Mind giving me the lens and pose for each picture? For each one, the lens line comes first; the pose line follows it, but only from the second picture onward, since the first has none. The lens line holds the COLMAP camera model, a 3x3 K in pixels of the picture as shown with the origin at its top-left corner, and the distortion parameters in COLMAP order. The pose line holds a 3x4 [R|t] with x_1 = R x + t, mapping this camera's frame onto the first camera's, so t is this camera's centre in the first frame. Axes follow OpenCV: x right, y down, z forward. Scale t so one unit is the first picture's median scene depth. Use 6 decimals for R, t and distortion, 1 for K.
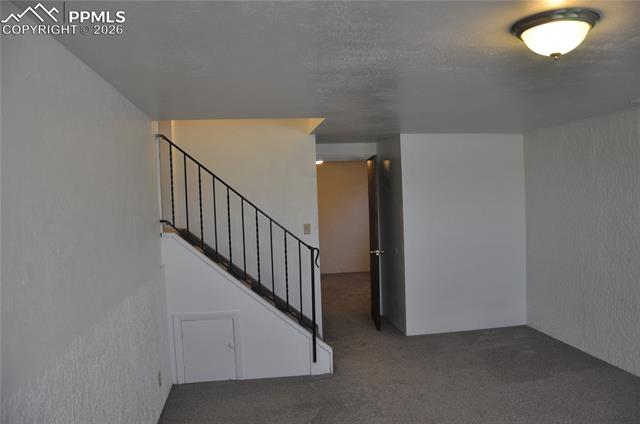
lens RADIAL K [[495.7, 0, 320.5], [0, 495.7, 230.3], [0, 0, 1]] dist [-0.189111, 0.160611]
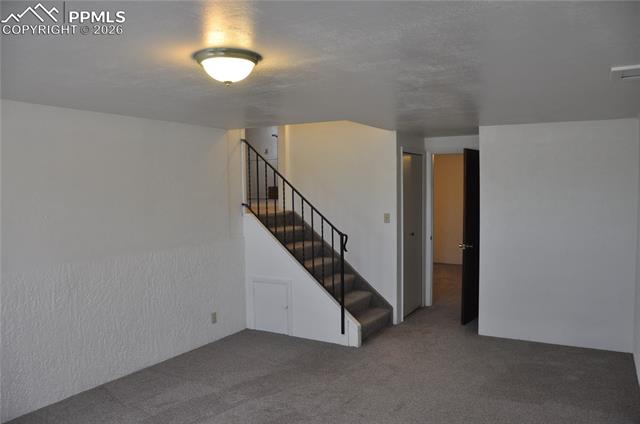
lens RADIAL K [[497.8, 0, 322.1], [0, 497.8, 219.5], [0, 0, 1]] dist [-0.152772, 0.108528]
pose [[0.782236, 0.061317, -0.619958, 0.640631], [-0.056278, 0.998031, 0.027700, -0.025928], [0.620435, 0.013222, 0.784146, 0.060801]]
